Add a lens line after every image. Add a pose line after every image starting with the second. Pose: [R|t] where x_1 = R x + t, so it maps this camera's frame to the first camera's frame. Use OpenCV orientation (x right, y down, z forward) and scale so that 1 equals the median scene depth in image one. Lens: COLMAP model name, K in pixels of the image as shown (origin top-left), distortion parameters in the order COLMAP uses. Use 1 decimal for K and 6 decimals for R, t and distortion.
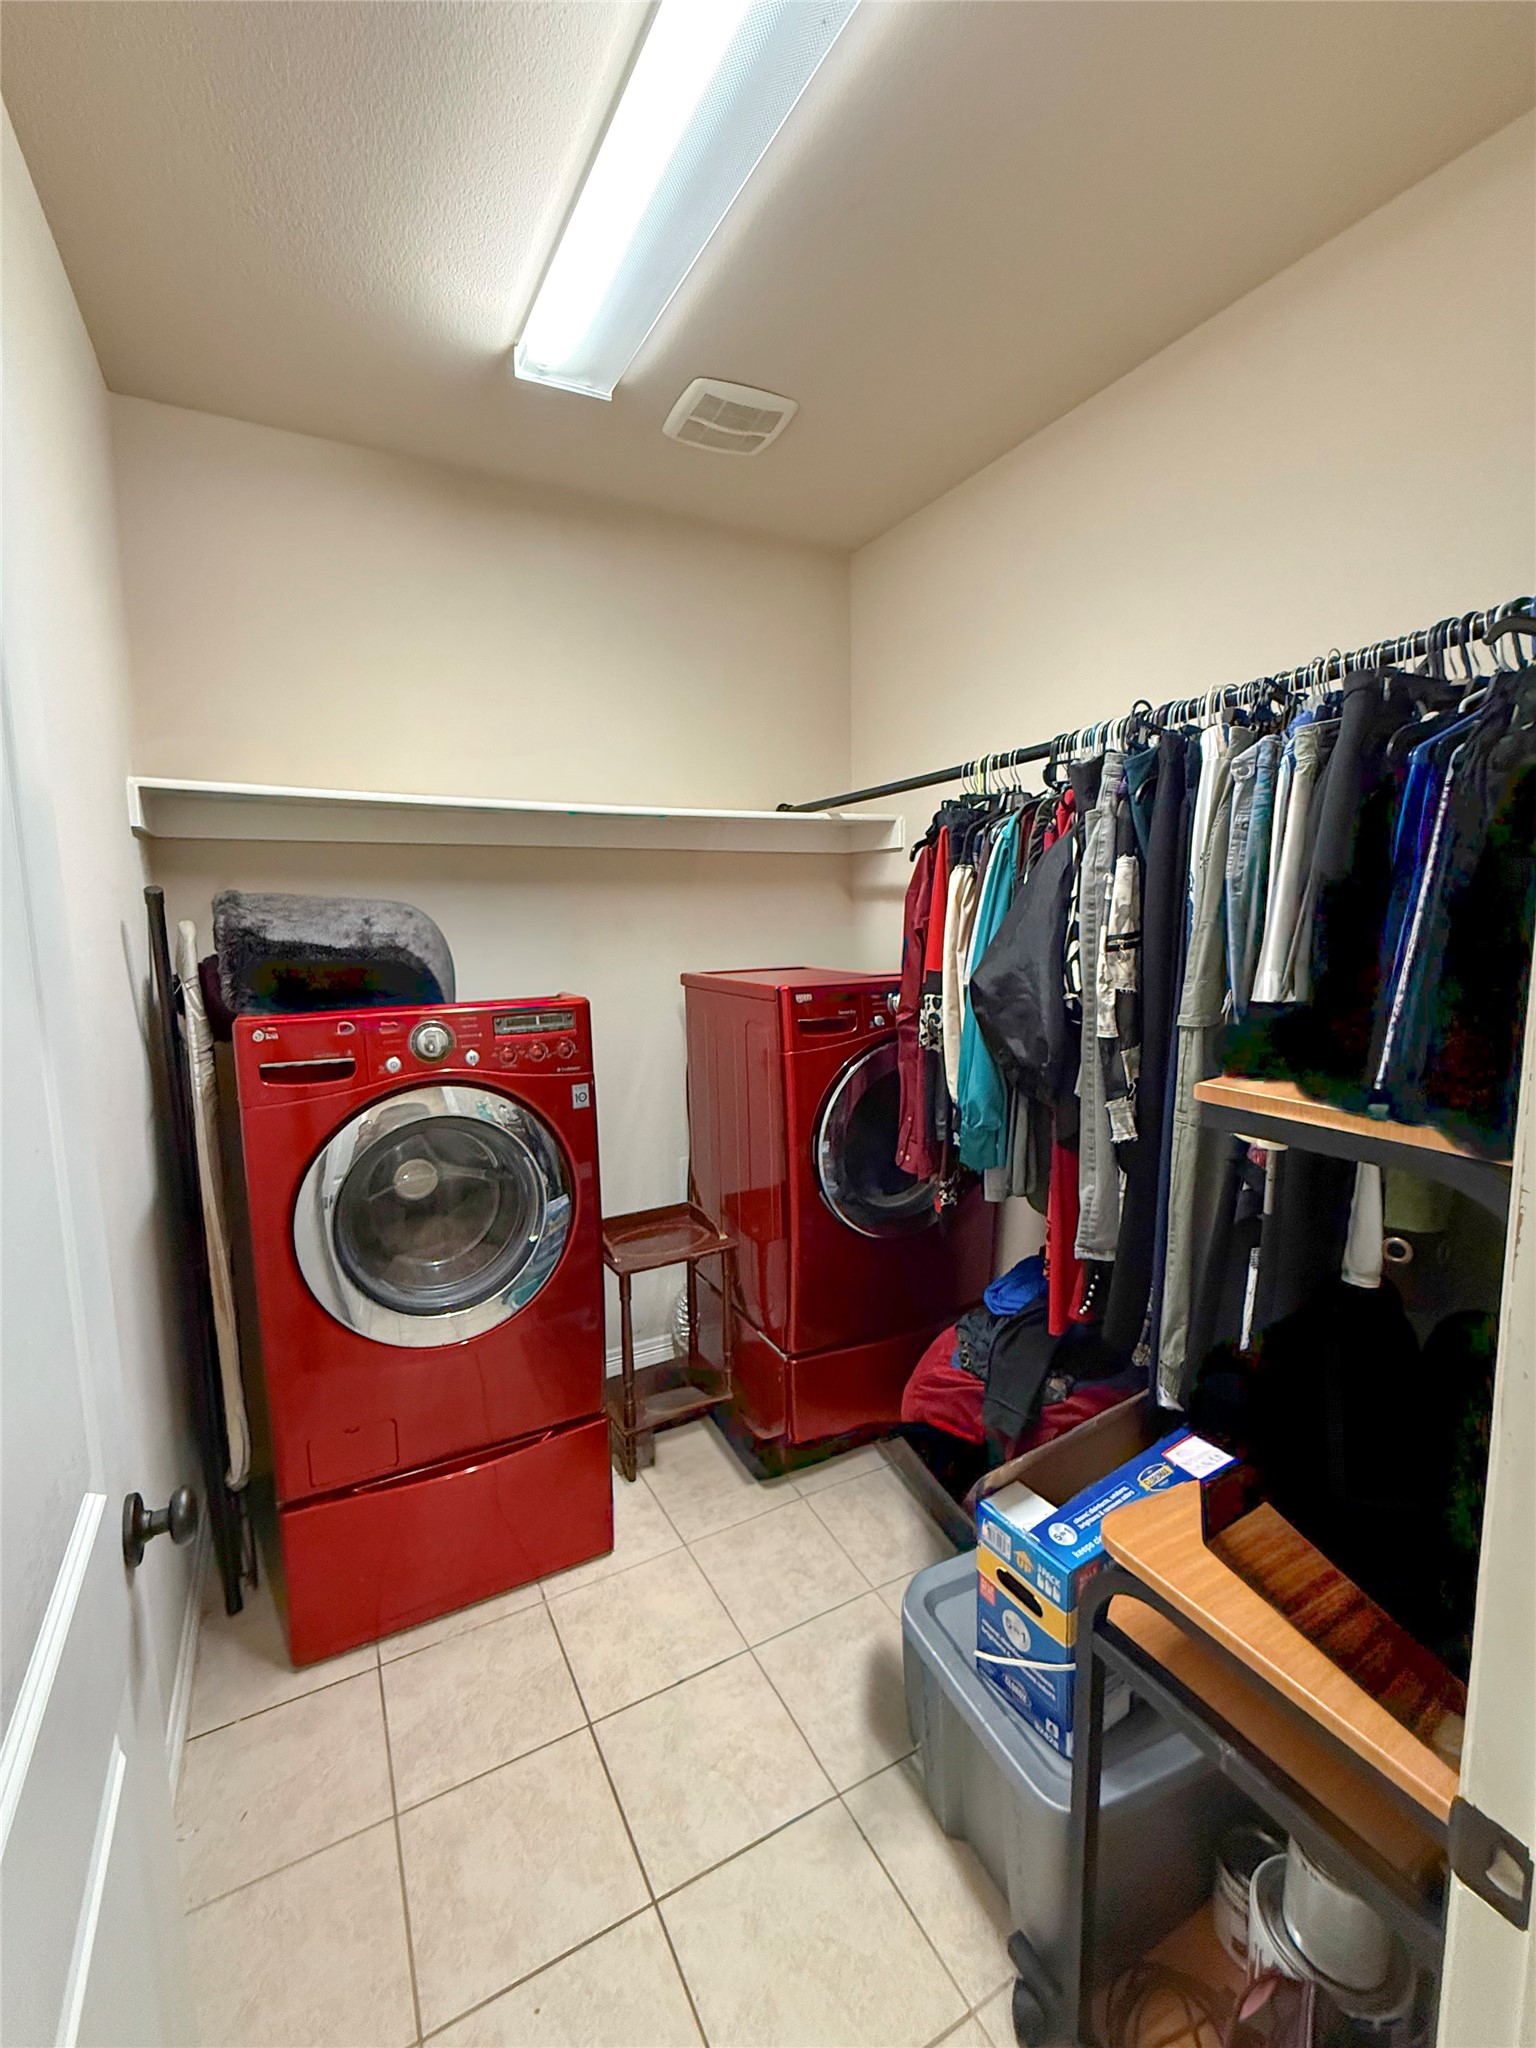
lens RADIAL K [[822.8, 0, 762.7], [0, 822.8, 1029.0], [0, 0, 1]] dist [-0.000053, -0.000456]
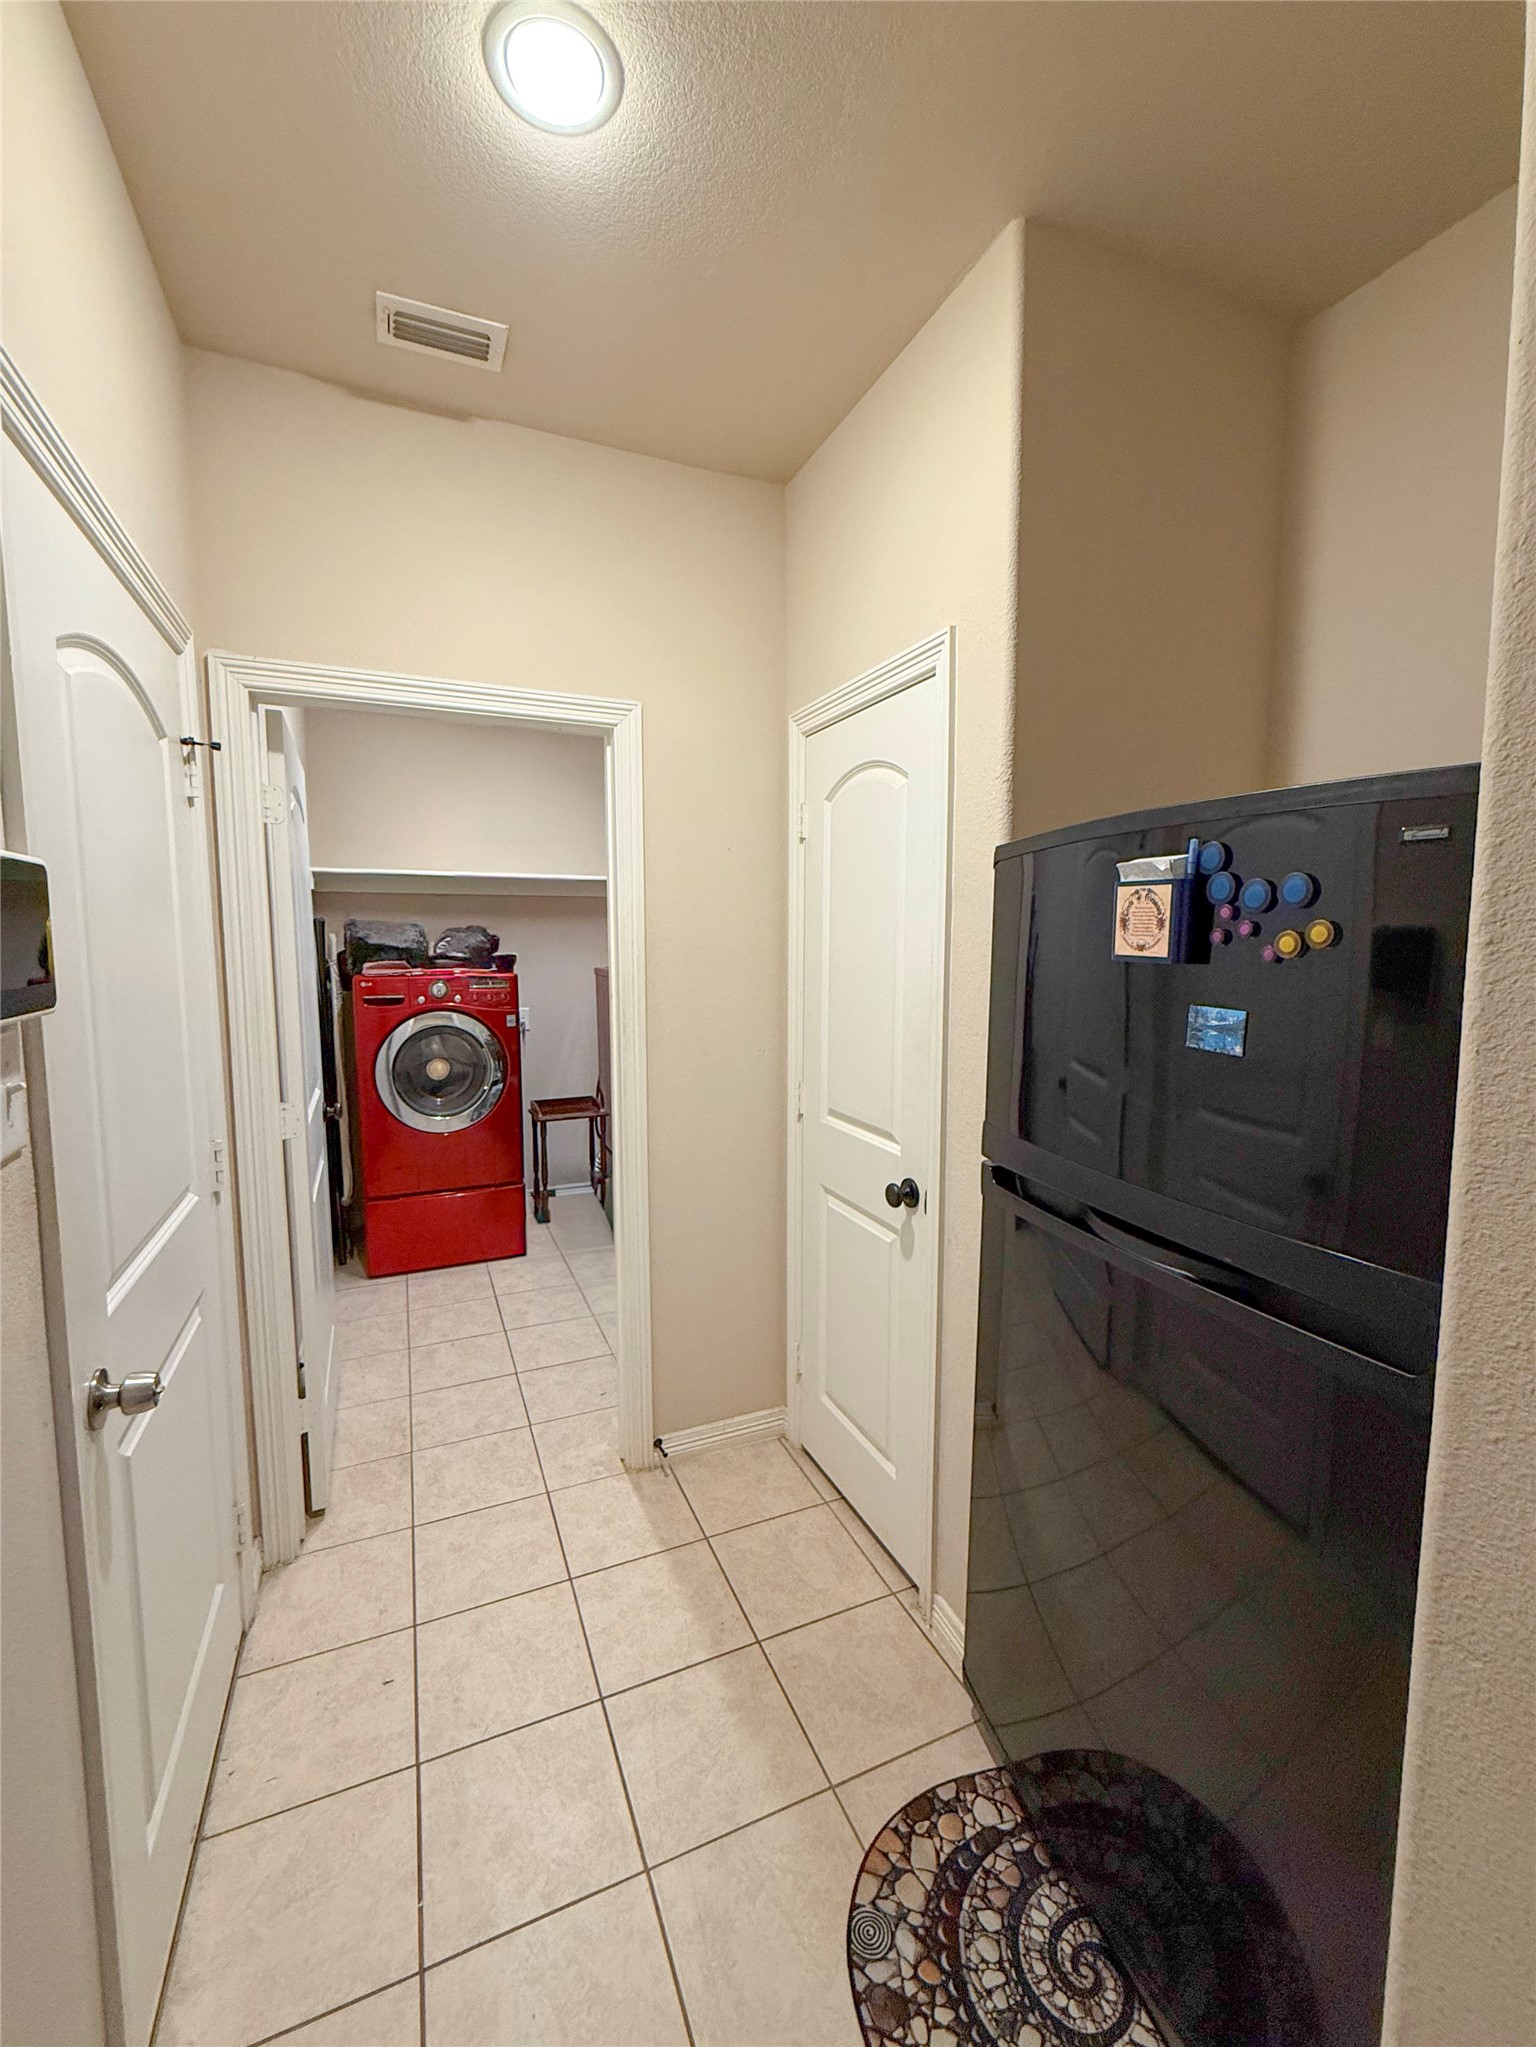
lens RADIAL K [[822.4, 0, 764.1], [0, 822.4, 1021.9], [0, 0, 1]] dist [-0.000053, -0.000456]
pose [[0.995044, 0.017214, -0.097939, 0.635200], [-0.020009, 0.999418, -0.027620, 0.135326], [0.097406, 0.029442, 0.994809, -1.021096]]
